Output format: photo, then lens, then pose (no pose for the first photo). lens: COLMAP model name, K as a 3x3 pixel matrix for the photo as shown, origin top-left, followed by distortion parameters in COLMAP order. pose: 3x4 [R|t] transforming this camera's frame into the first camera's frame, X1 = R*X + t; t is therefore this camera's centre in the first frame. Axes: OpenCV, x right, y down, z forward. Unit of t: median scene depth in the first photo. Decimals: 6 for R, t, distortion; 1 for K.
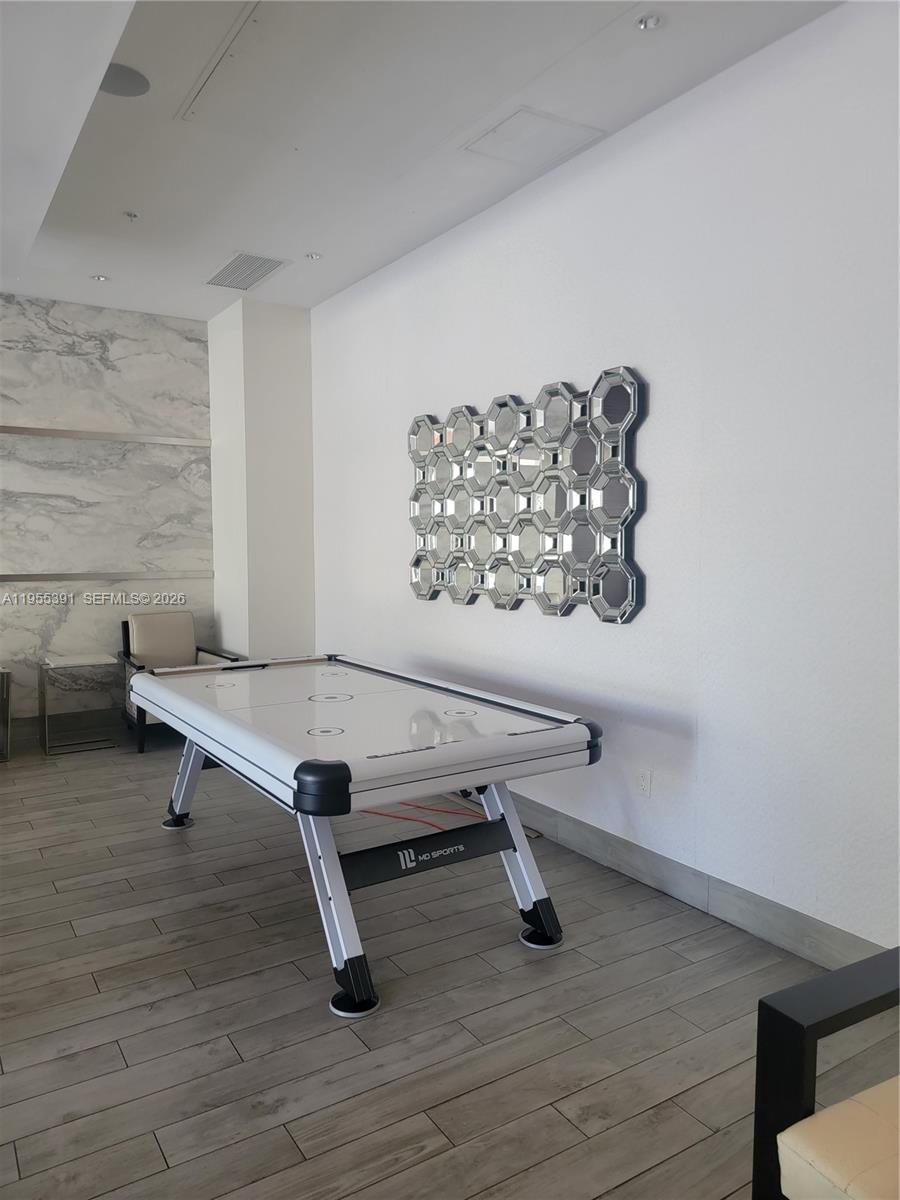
lens RADIAL K [[838.2, 0, 443.4], [0, 838.2, 590.6], [0, 0, 1]] dist [0.060305, -0.023484]
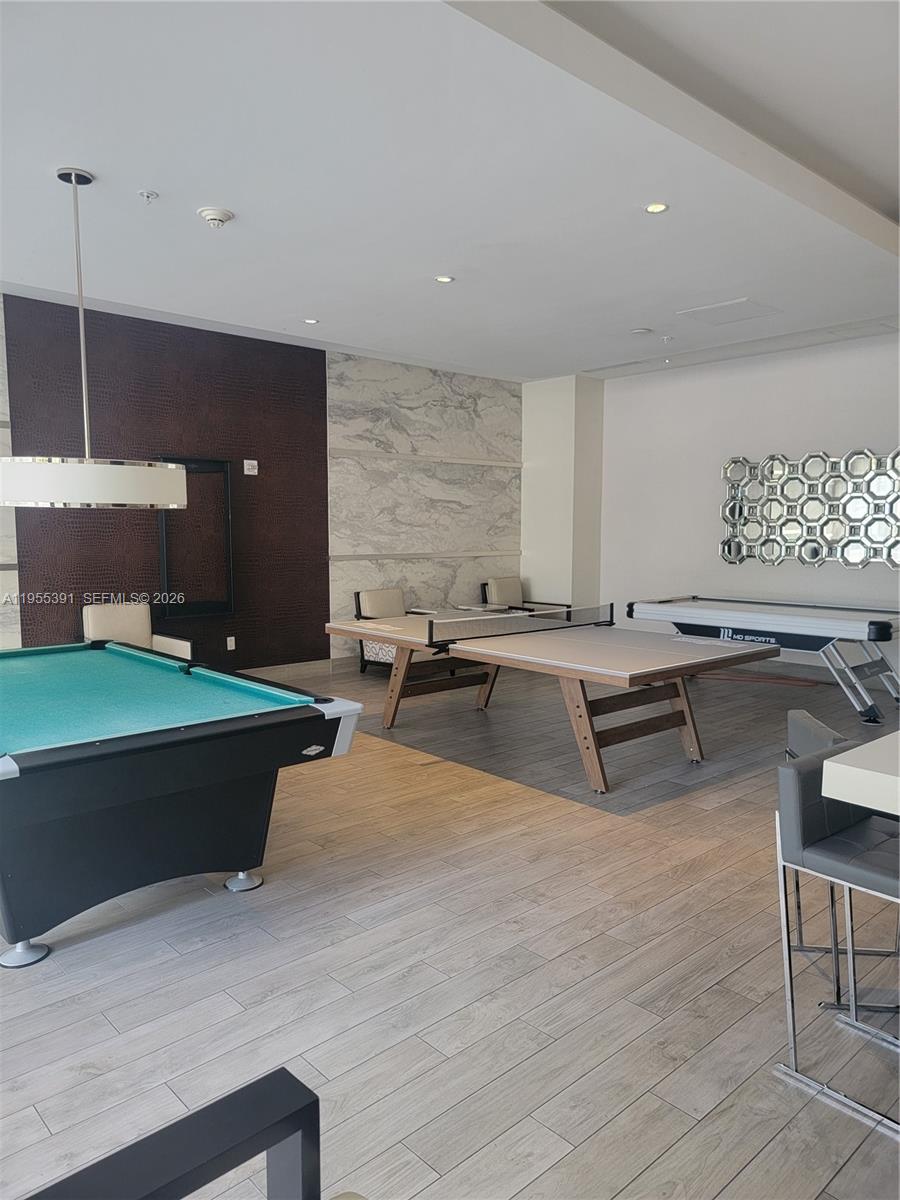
lens RADIAL K [[838.2, 0, 438.4], [0, 838.2, 610.5], [0, 0, 1]] dist [0.060305, -0.023484]
pose [[0.985699, -0.014860, 0.167860, -0.719926], [0.008803, 0.999285, 0.036768, 0.028670], [-0.168286, -0.034765, 0.985125, -0.482854]]
